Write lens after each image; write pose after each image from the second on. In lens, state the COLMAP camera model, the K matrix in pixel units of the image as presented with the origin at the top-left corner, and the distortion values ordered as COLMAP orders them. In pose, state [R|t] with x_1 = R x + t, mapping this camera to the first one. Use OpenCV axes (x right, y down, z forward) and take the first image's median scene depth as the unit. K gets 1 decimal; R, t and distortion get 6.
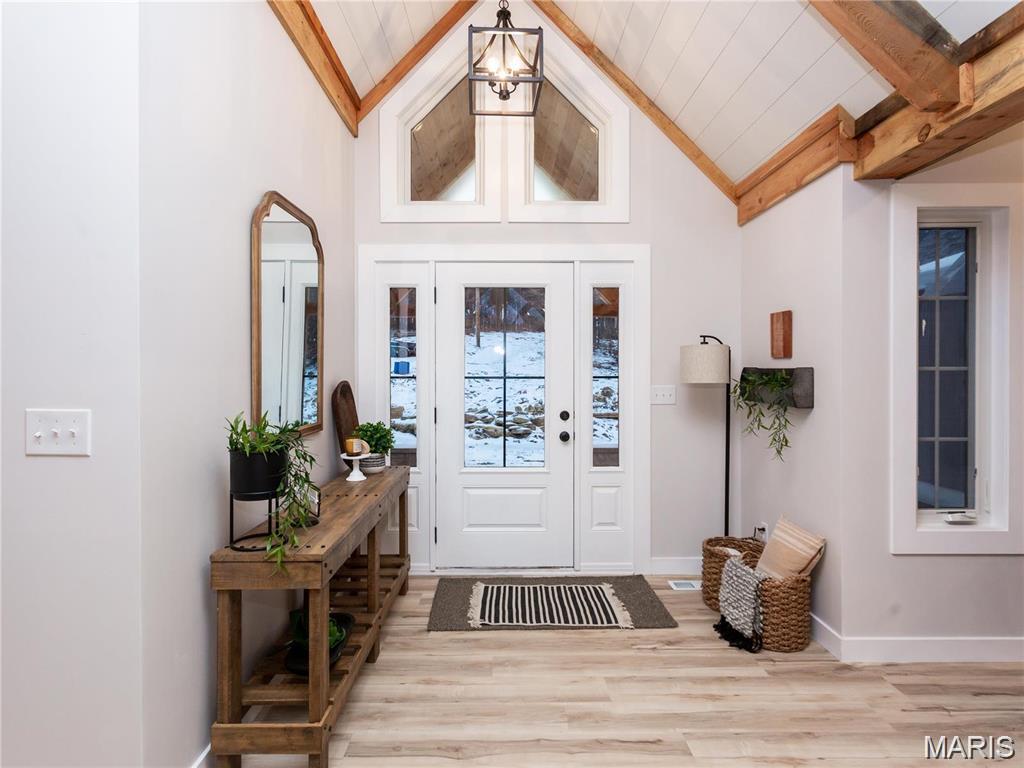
lens RADIAL K [[539.7, 0, 512.4], [0, 539.7, 380.9], [0, 0, 1]] dist [0.001920, 0.000661]
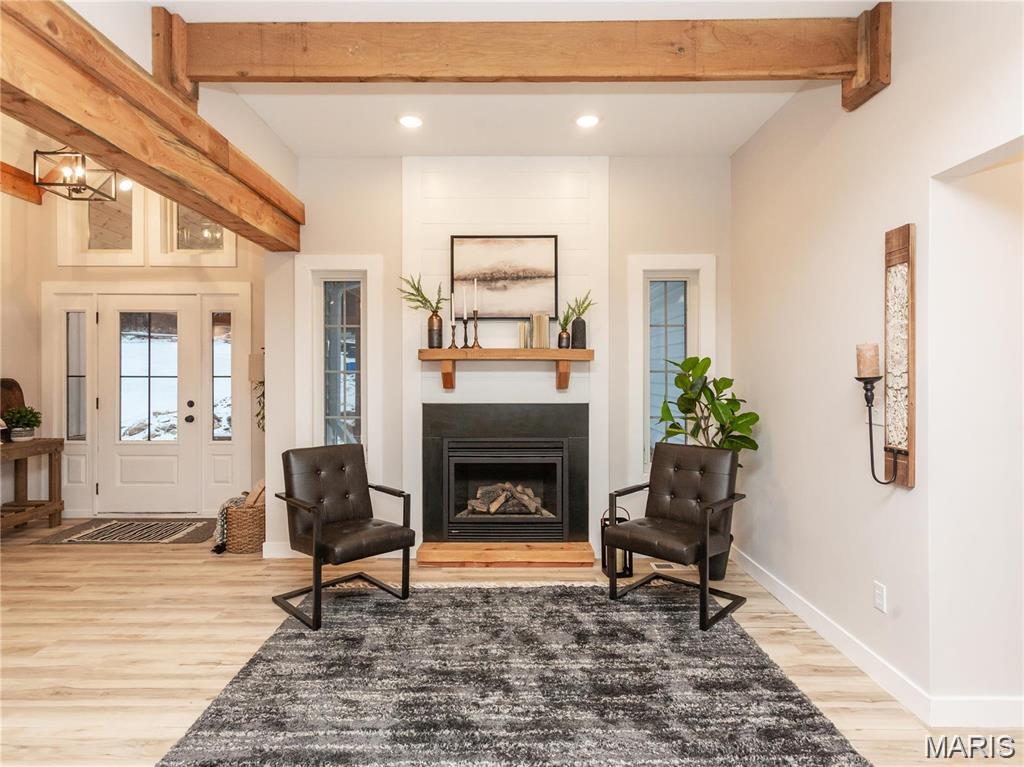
lens RADIAL K [[539.7, 0, 506.9], [0, 539.7, 377.9], [0, 0, 1]] dist [0.001920, 0.000661]
pose [[0.999991, 0.002269, -0.003602, 0.925982], [-0.002286, 0.999986, -0.004740, 0.001426], [0.003591, 0.004748, 0.999982, -0.401327]]
